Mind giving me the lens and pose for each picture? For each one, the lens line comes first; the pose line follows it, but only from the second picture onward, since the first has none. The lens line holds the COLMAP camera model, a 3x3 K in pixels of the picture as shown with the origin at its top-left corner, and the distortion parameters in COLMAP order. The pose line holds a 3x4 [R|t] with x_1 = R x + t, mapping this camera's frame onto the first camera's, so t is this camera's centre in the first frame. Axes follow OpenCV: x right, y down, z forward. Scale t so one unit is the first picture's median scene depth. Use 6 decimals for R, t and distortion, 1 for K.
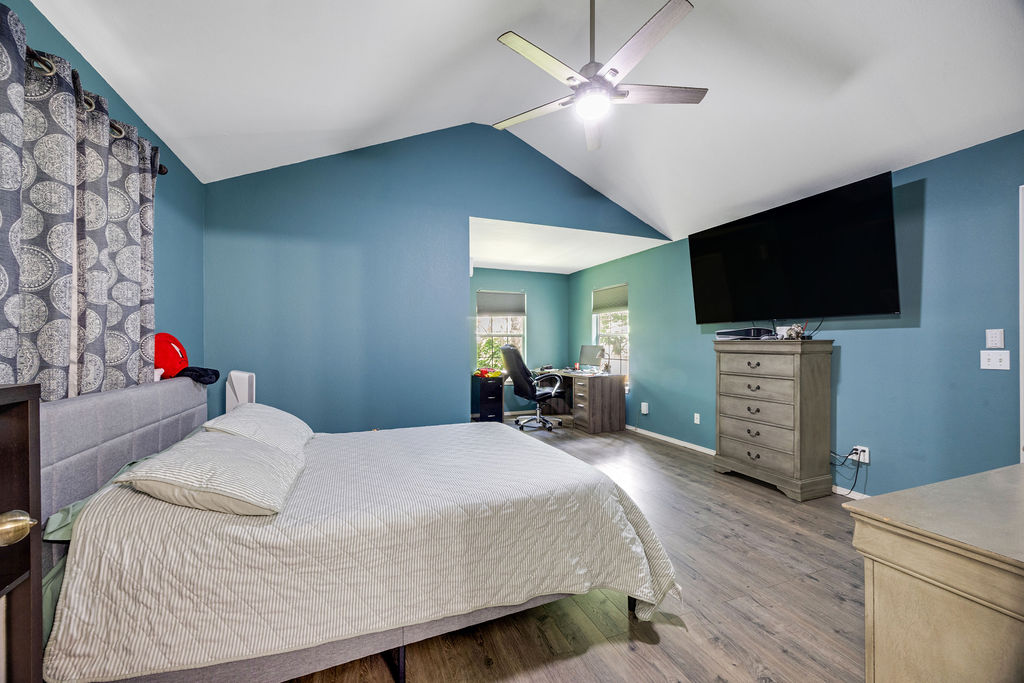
lens RADIAL K [[387.5, 0, 513.0], [0, 387.5, 345.1], [0, 0, 1]] dist [-0.003306, 0.000254]
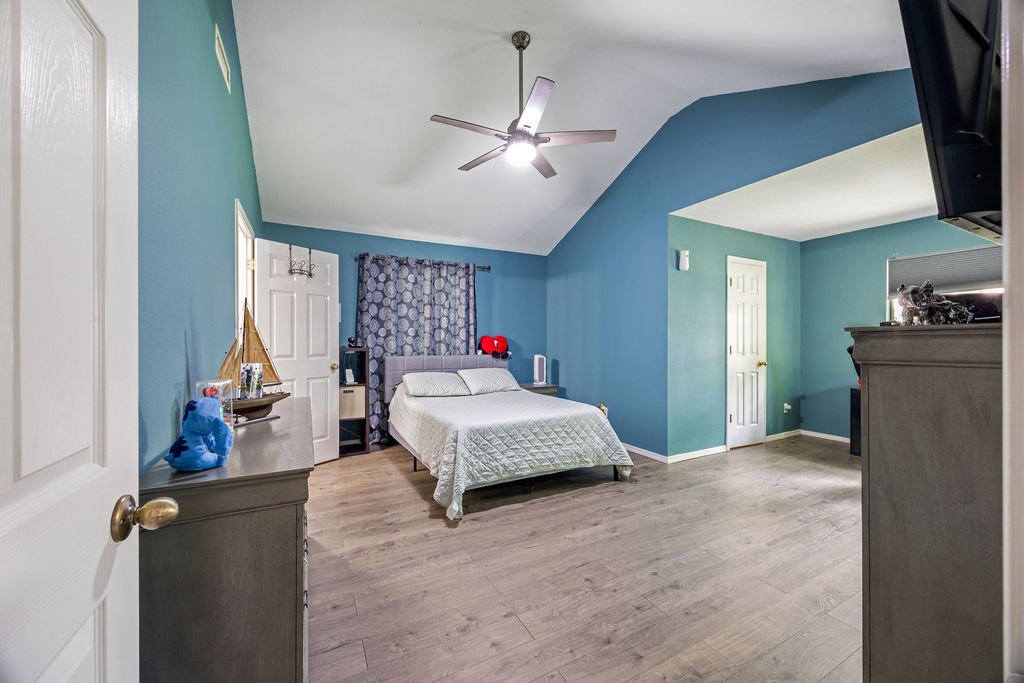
lens RADIAL K [[387.5, 0, 513.0], [0, 387.5, 345.1], [0, 0, 1]] dist [-0.003306, 0.000254]
pose [[0.102052, -0.001530, -0.994778, 0.902608], [0.009760, 0.999952, -0.000537, 0.000105], [0.994731, -0.009654, 0.102062, 0.511880]]
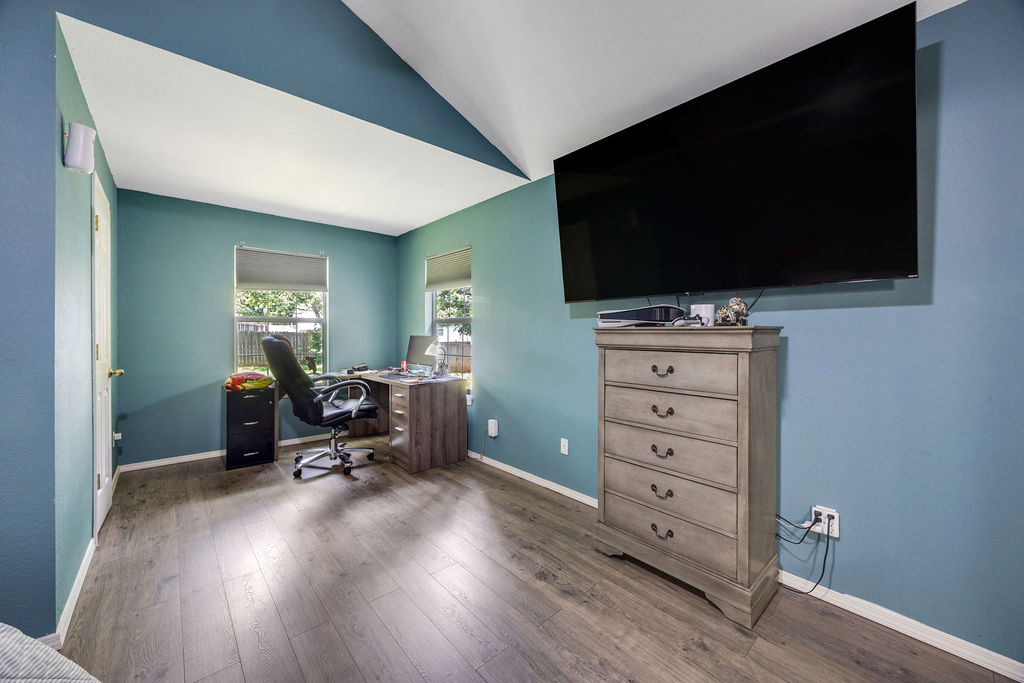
lens RADIAL K [[387.5, 0, 513.0], [0, 387.5, 345.1], [0, 0, 1]] dist [-0.003306, 0.000254]
pose [[0.942606, -0.010545, 0.333740, 0.213905], [0.001389, 0.999616, 0.027662, -0.002162], [-0.333904, -0.025611, 0.942259, 0.507457]]
